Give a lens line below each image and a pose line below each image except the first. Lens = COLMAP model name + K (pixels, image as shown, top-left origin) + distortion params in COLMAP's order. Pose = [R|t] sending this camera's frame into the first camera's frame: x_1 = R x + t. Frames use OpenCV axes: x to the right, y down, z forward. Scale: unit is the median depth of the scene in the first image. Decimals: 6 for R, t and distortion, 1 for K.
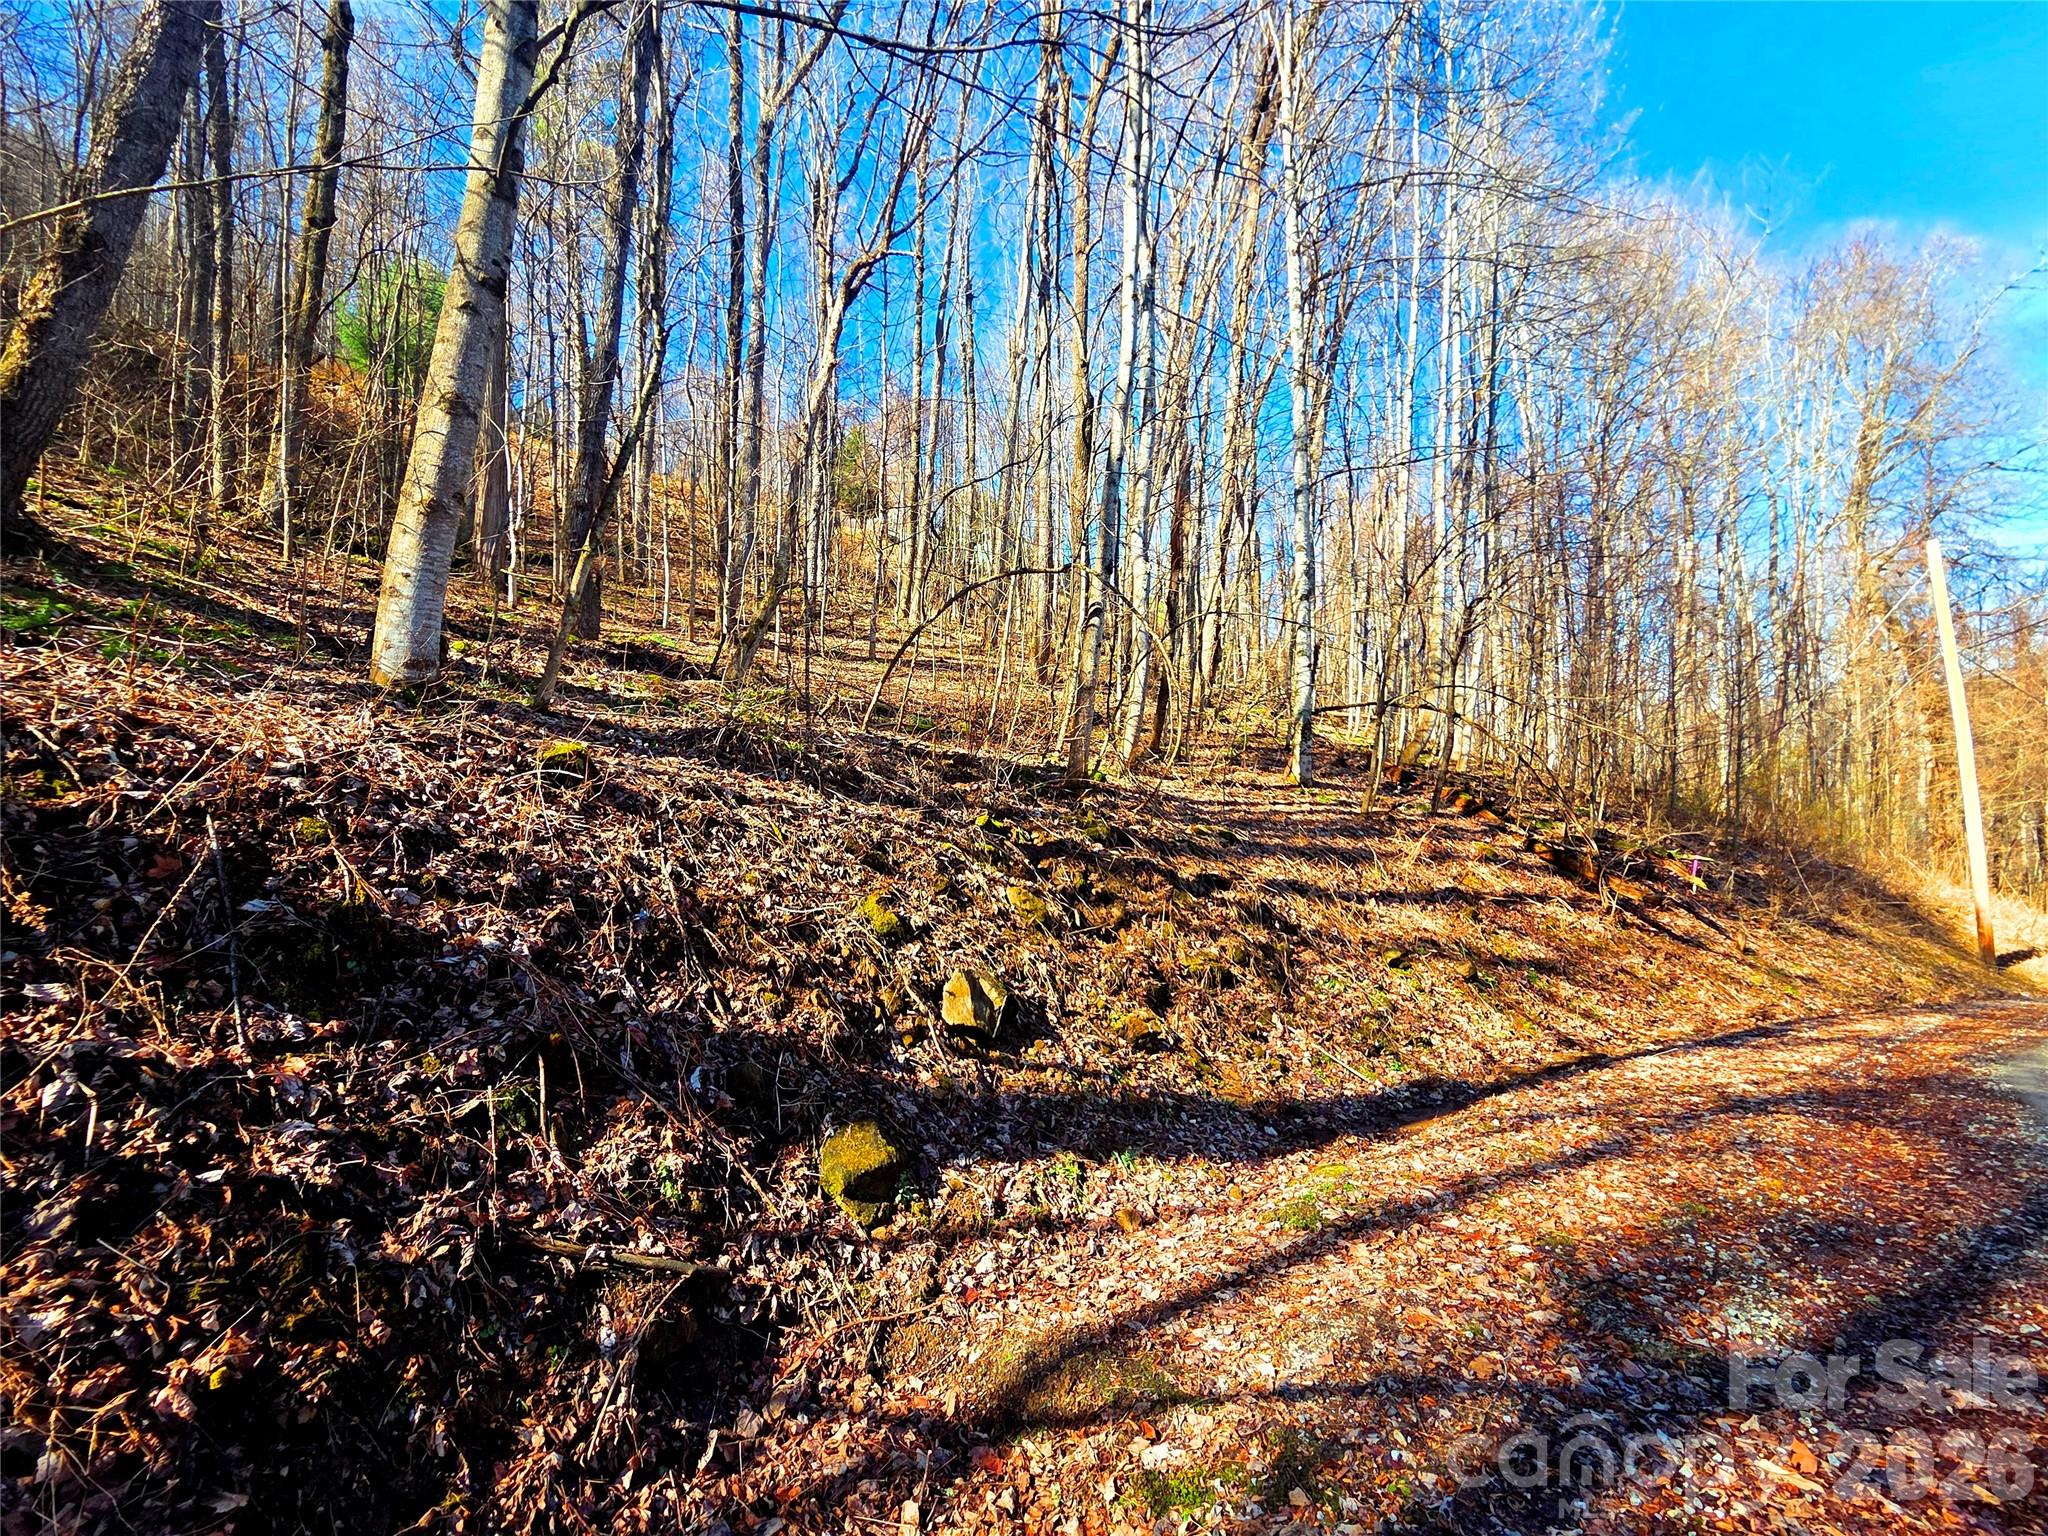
lens RADIAL K [[839.3, 0, 1020.4], [0, 839.3, 760.7], [0, 0, 1]] dist [0.000372, -0.000424]
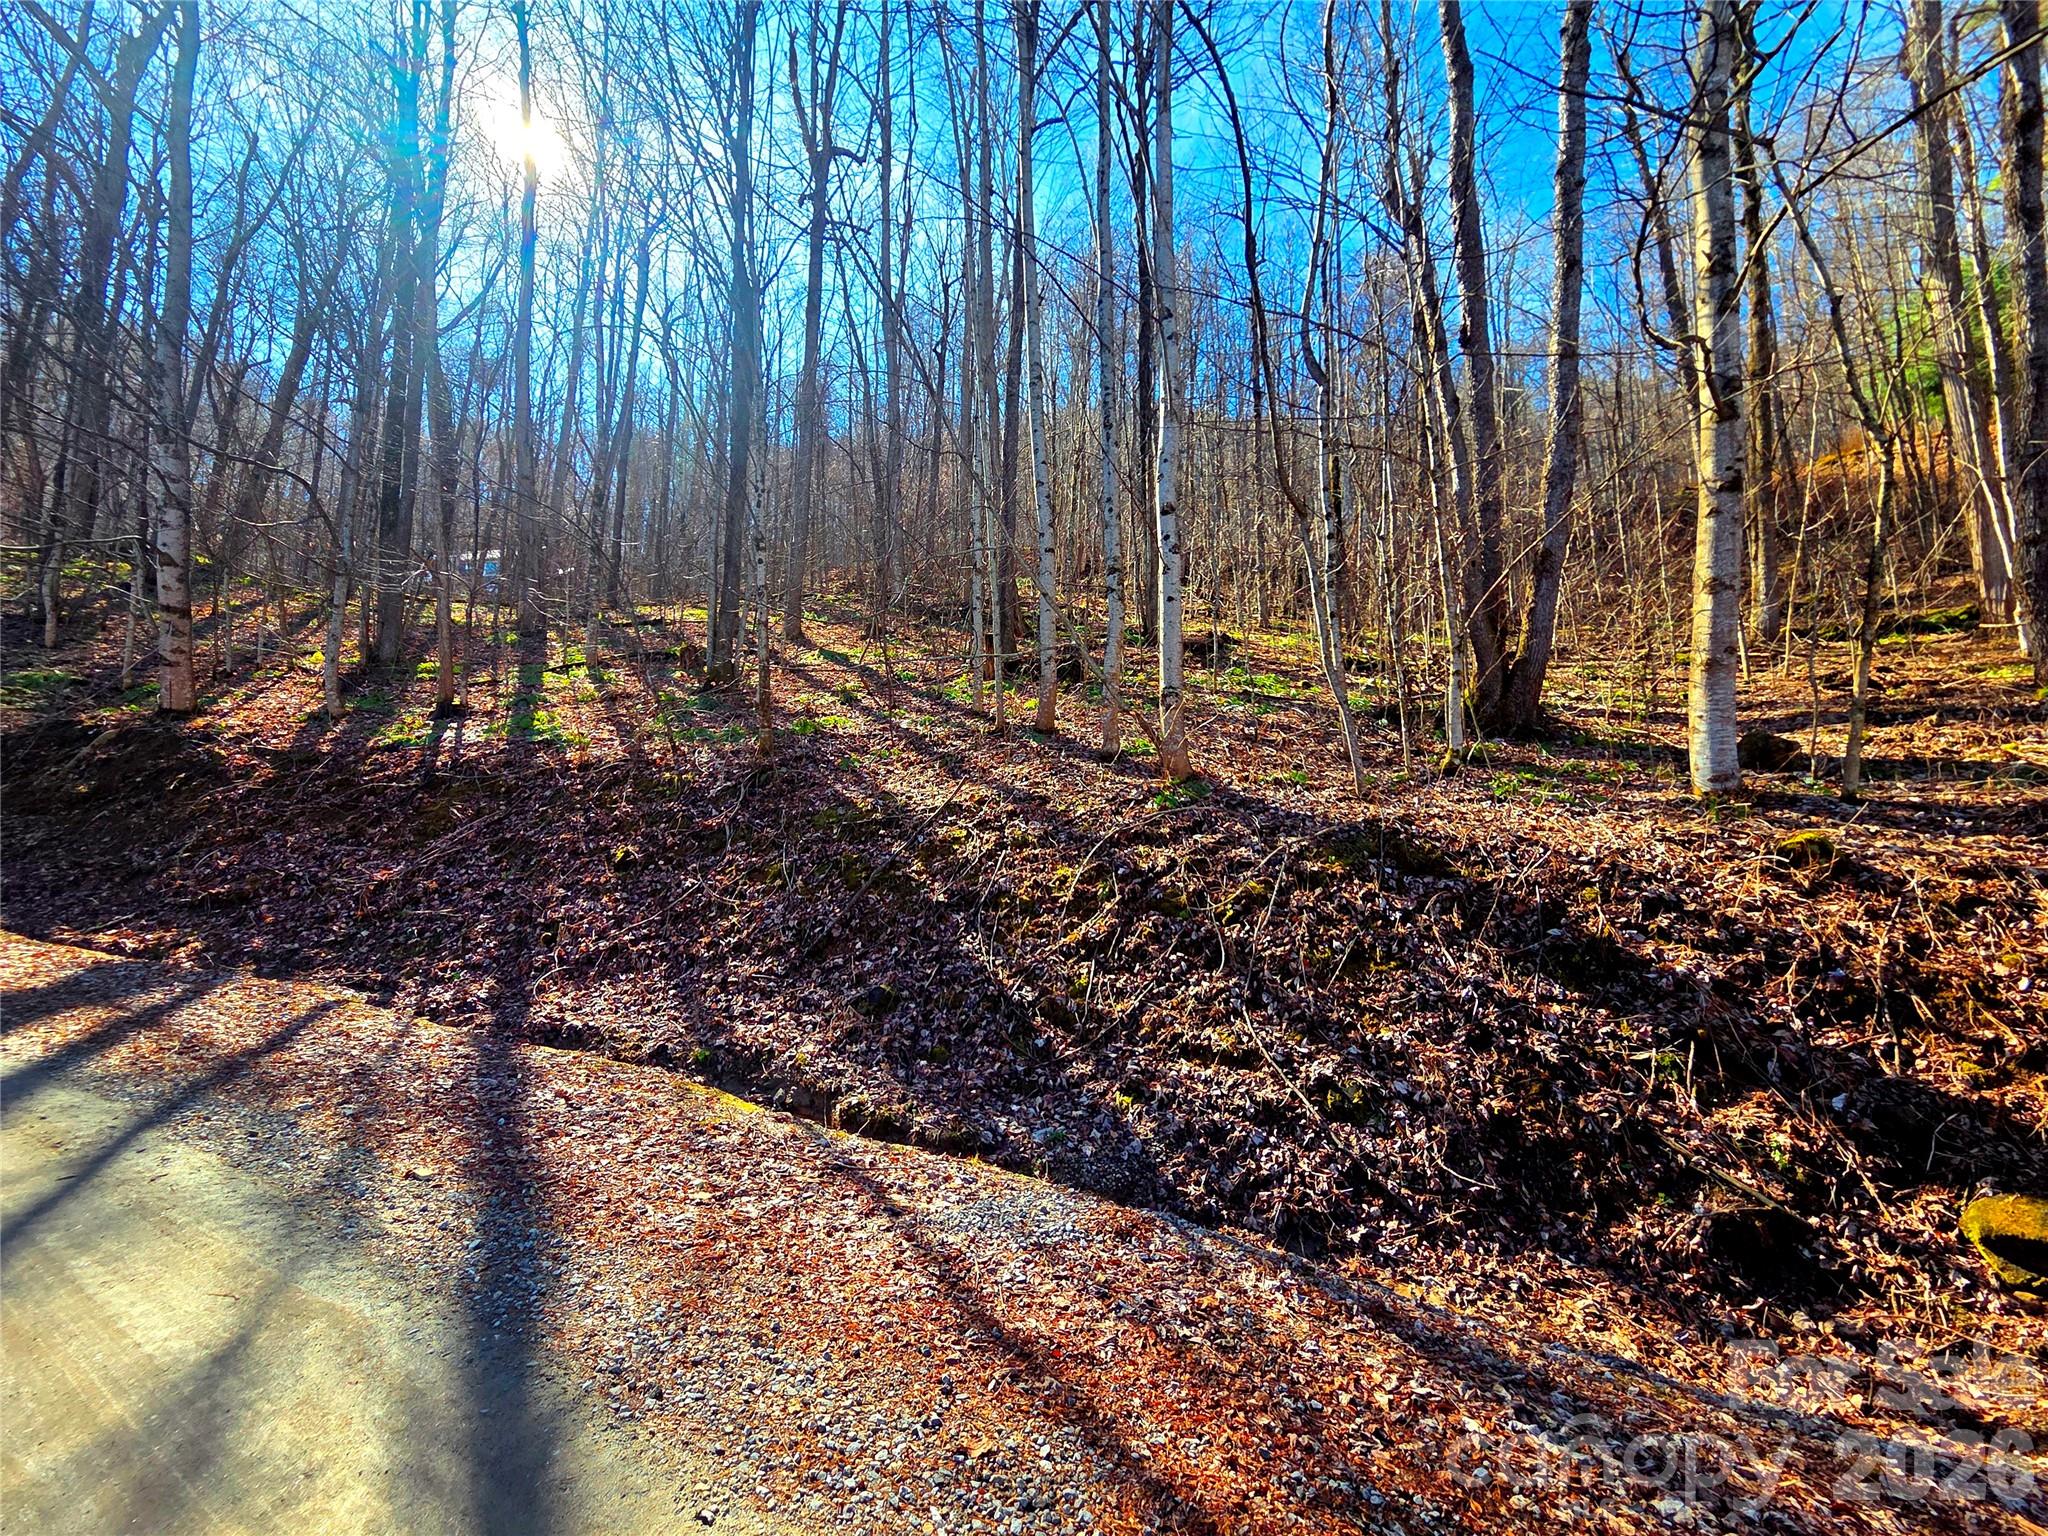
lens RADIAL K [[839.3, 0, 1018.9], [0, 839.3, 758.5], [0, 0, 1]] dist [0.000372, -0.000424]
pose [[0.013199, -0.139154, -0.990183, 1.036327], [0.042697, 0.989444, -0.138481, -0.011103], [0.999001, -0.040450, 0.019002, -0.271101]]
